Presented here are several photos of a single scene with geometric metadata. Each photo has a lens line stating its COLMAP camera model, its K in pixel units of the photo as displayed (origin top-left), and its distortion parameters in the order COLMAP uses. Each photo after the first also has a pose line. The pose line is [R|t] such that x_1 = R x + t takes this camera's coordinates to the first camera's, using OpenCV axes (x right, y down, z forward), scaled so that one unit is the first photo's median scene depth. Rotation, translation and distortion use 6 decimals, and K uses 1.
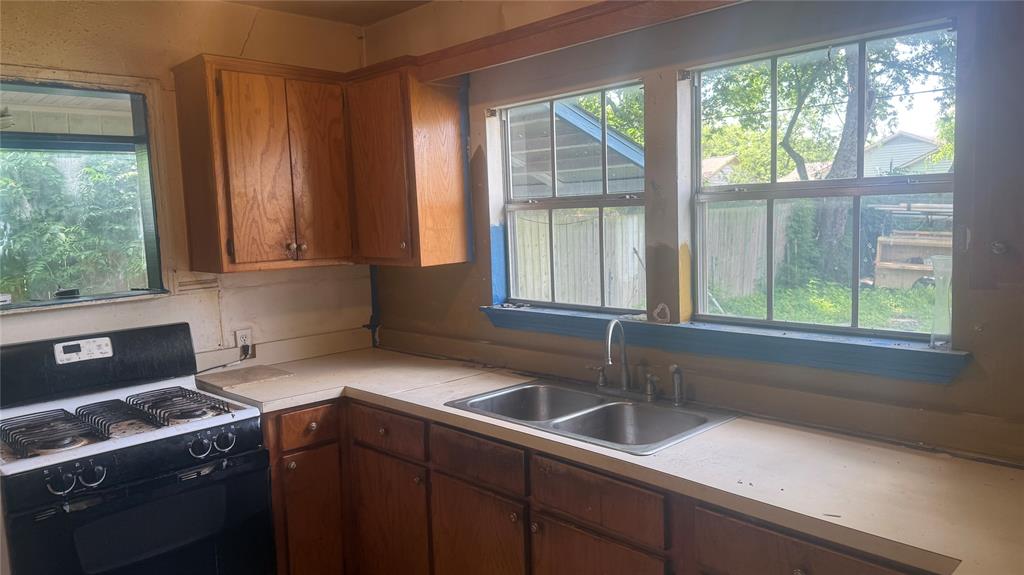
lens RADIAL K [[716.2, 0, 503.8], [0, 716.2, 281.5], [0, 0, 1]] dist [0.138191, -0.221588]
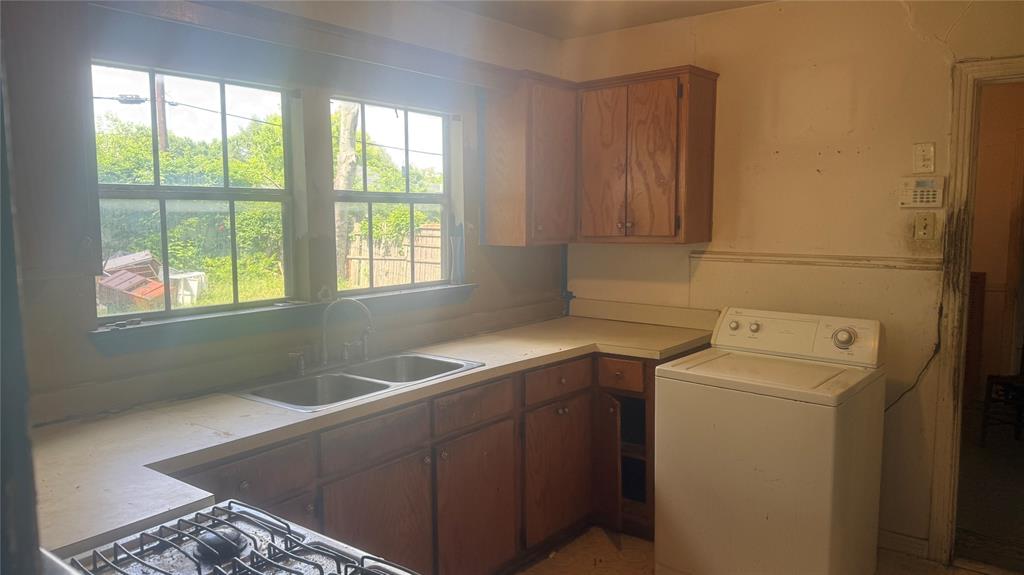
lens RADIAL K [[712.8, 0, 506.4], [0, 712.8, 289.6], [0, 0, 1]] dist [0.134179, -0.223247]
pose [[-0.120554, -0.068231, 0.990359, -0.926334], [0.106565, 0.990981, 0.081245, -0.025127], [-0.986971, 0.115332, -0.112195, 0.791658]]
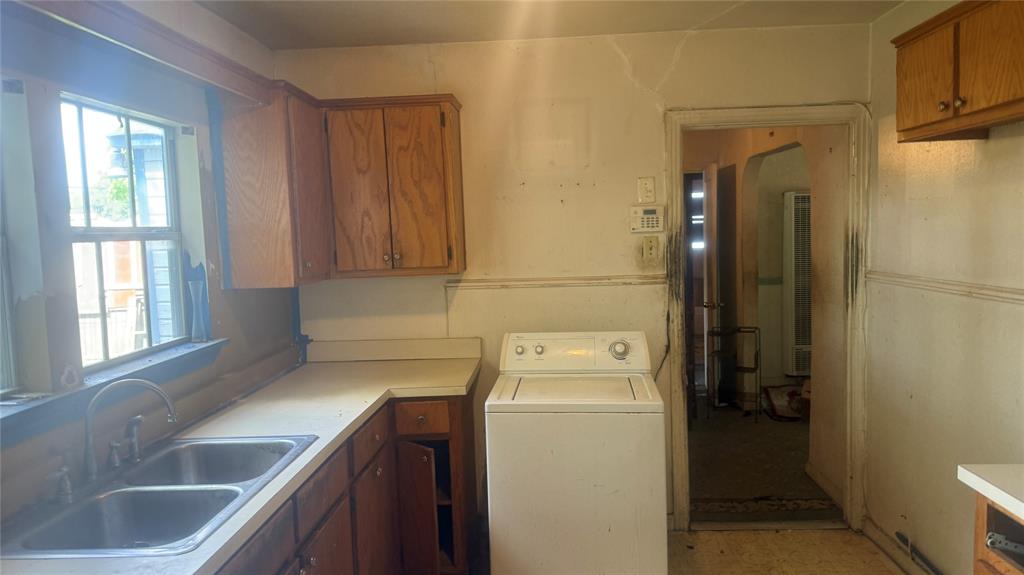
lens RADIAL K [[712.8, 0, 506.4], [0, 712.8, 289.6], [0, 0, 1]] dist [0.134179, -0.223247]
pose [[-0.670782, -0.001328, 0.741654, -0.673606], [0.132044, 0.983808, 0.121188, -0.081907], [-0.729806, 0.179222, -0.659745, 1.097614]]
